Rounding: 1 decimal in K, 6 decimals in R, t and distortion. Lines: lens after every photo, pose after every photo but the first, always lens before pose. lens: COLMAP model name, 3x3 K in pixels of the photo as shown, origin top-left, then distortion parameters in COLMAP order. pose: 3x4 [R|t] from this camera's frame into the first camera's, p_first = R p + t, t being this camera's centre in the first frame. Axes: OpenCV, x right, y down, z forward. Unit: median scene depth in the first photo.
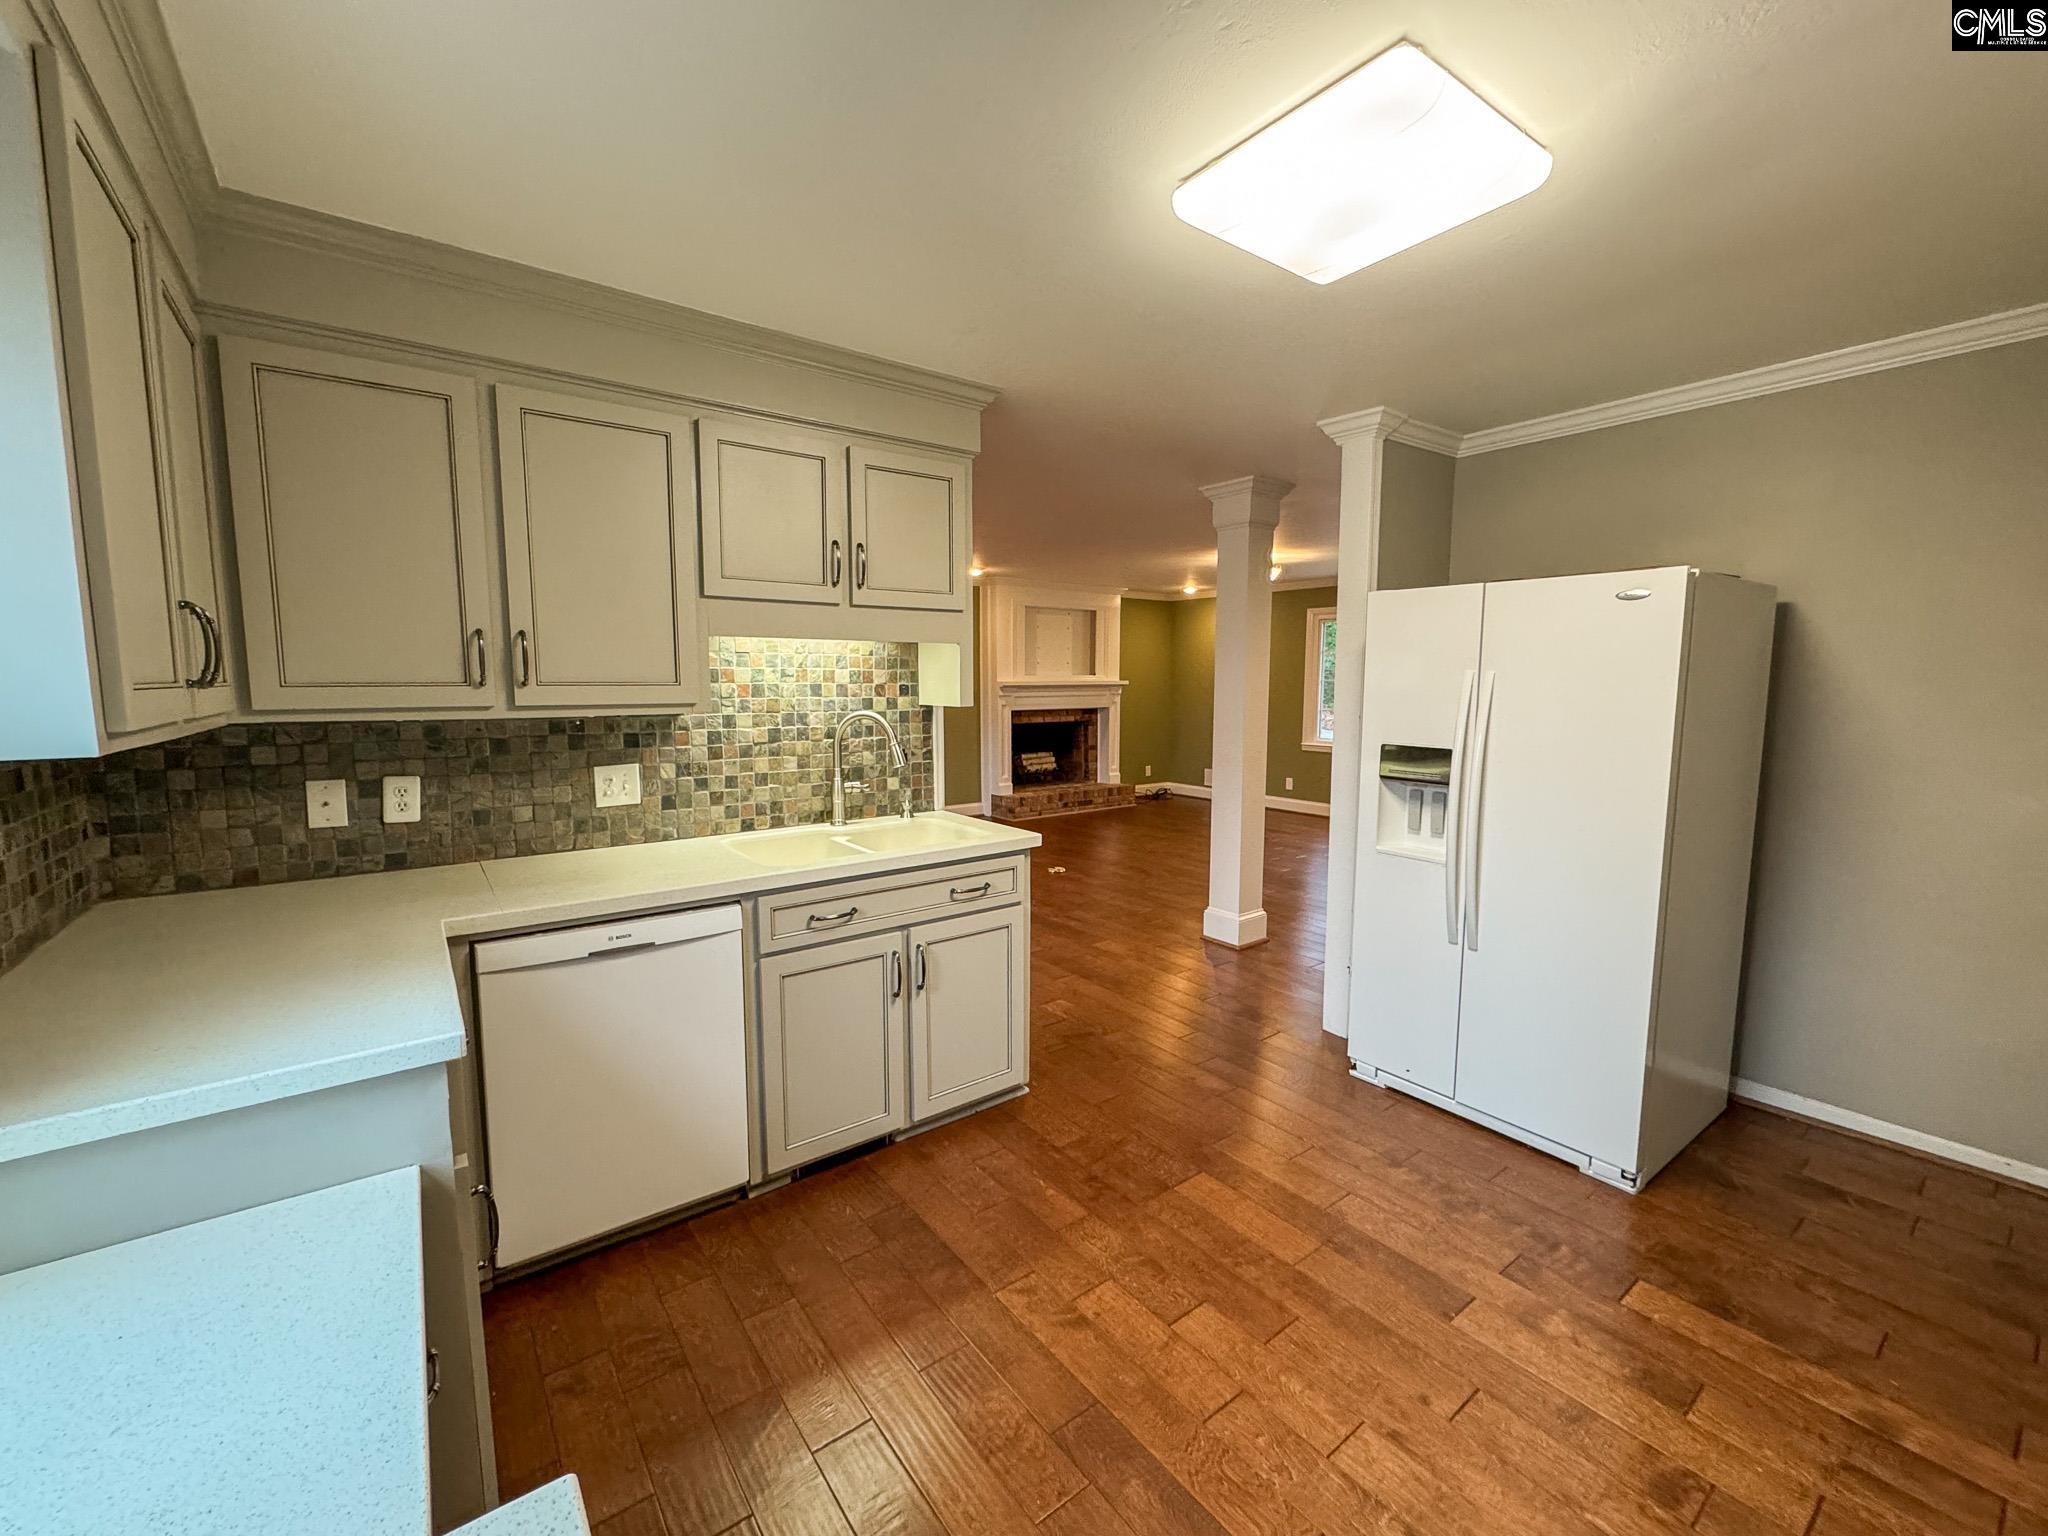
lens RADIAL K [[822.2, 0, 1024.0], [0, 822.2, 768.0], [0, 0, 1]] dist [-0.000583, 0.000096]
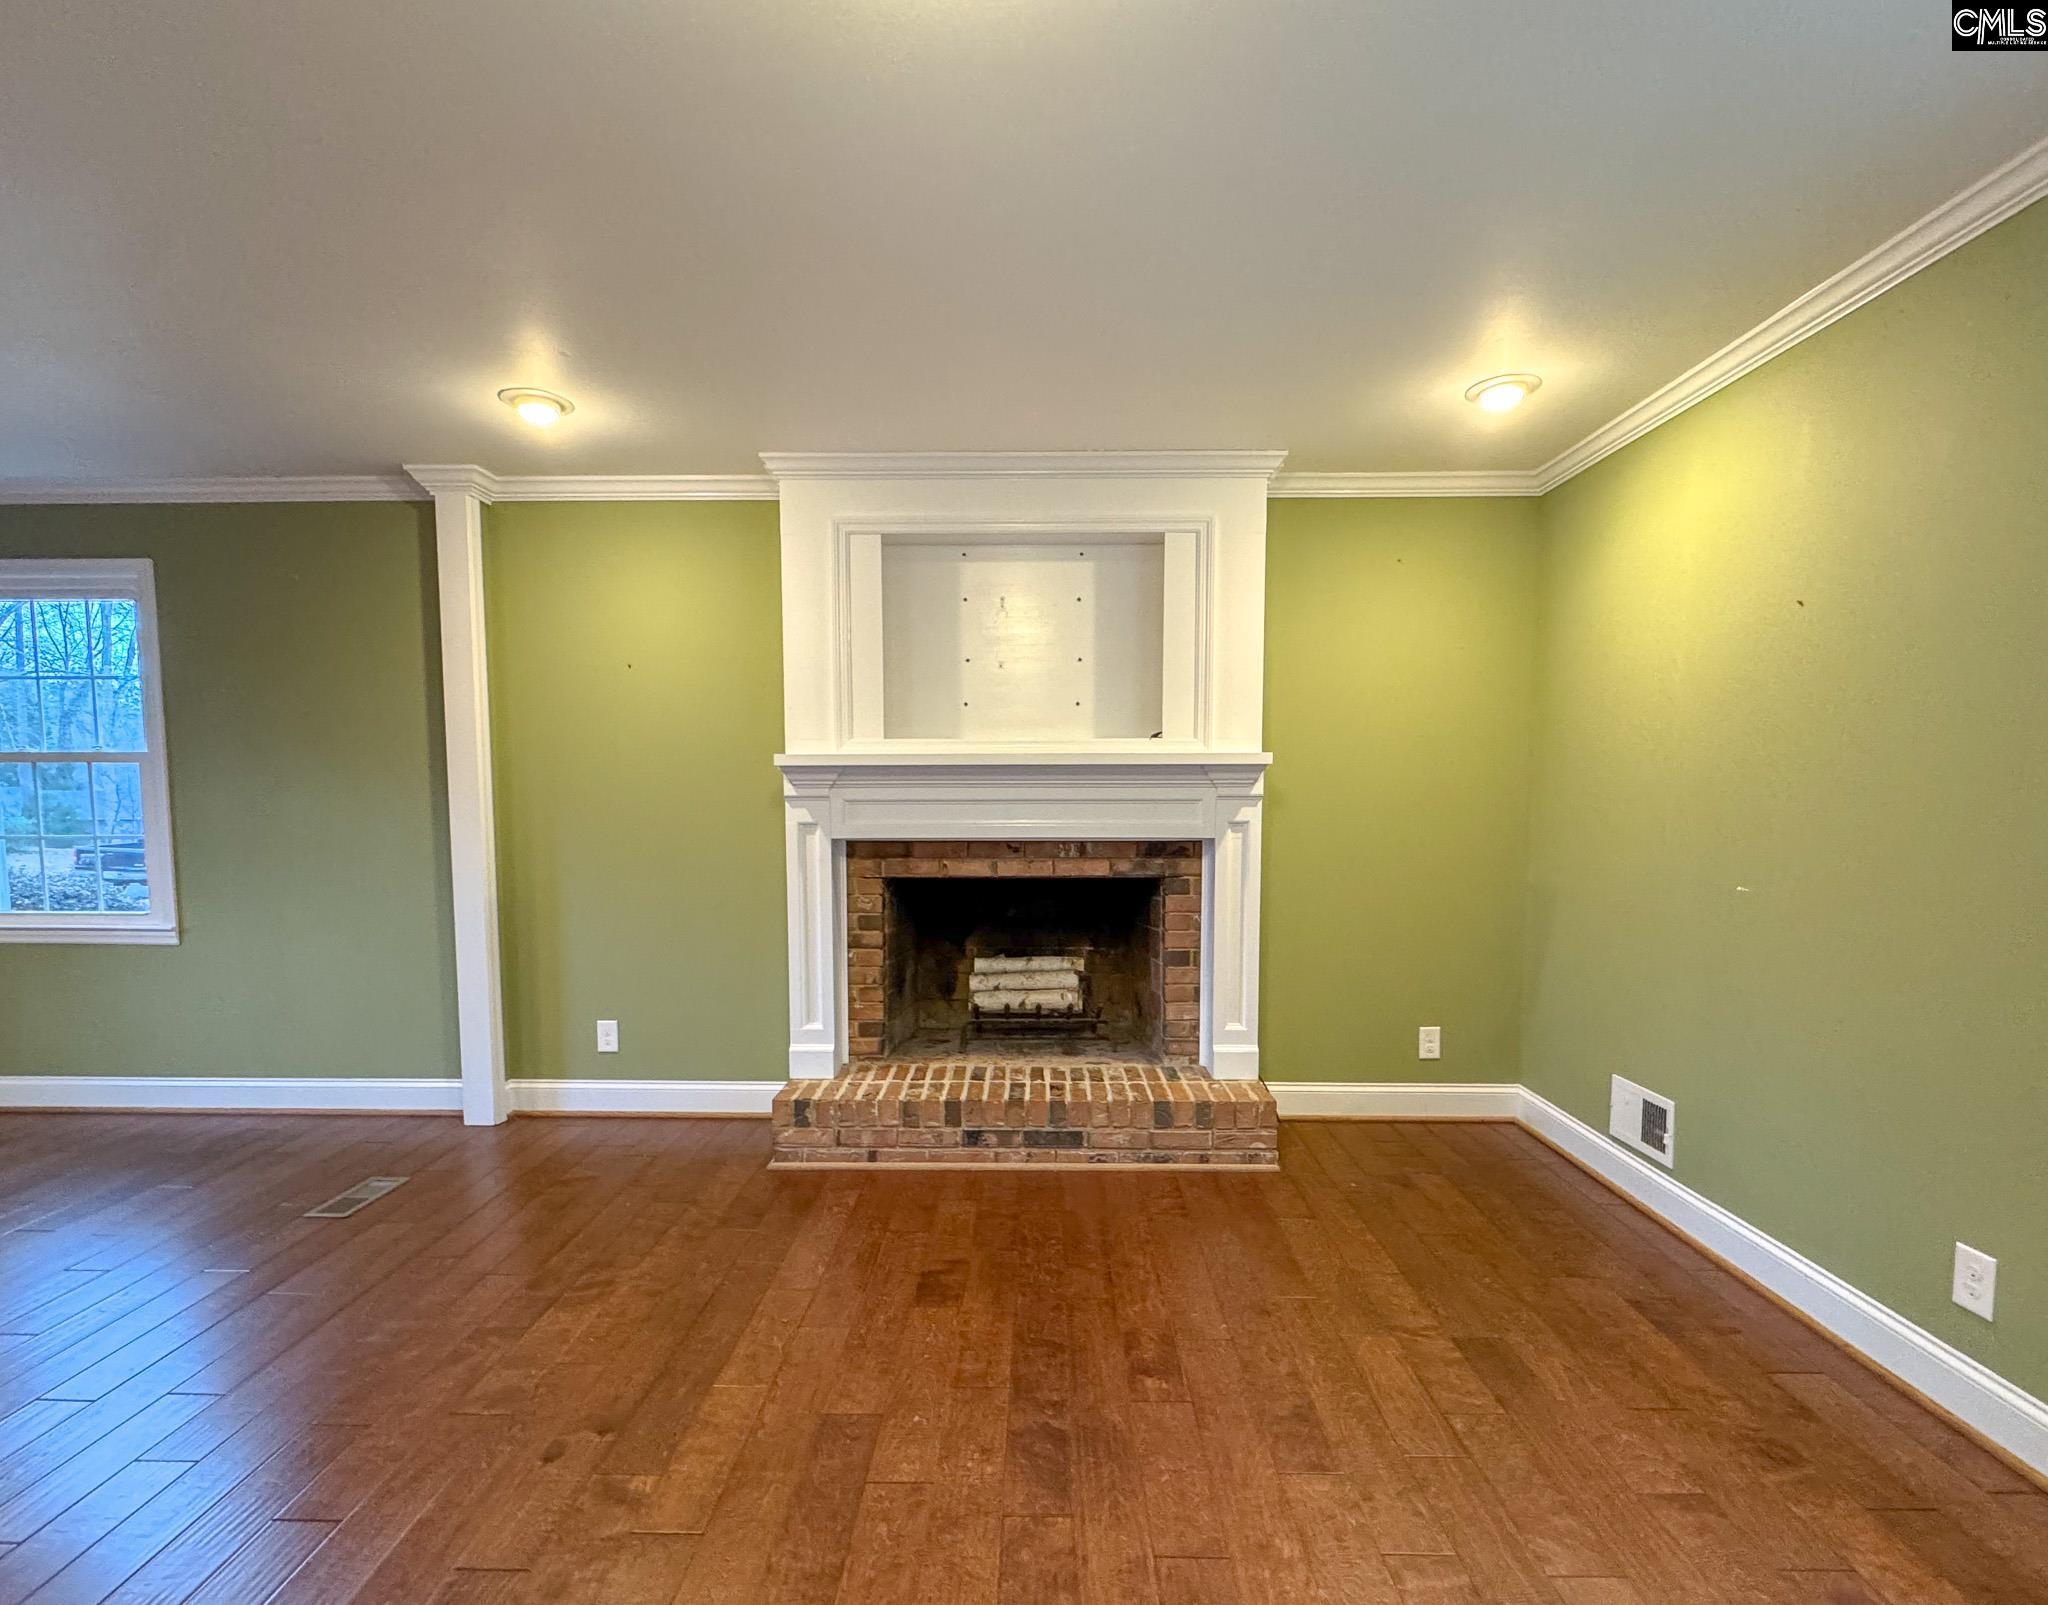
lens RADIAL K [[956.4, 0, 1026.0], [0, 956.4, 867.4], [0, 0, 1]] dist [0.000239, 0.000017]
pose [[0.785003, 0.051146, -0.617377, 0.280558], [-0.069561, 0.997561, -0.005805, -0.057264], [0.615574, 0.047502, 0.786646, 0.685908]]
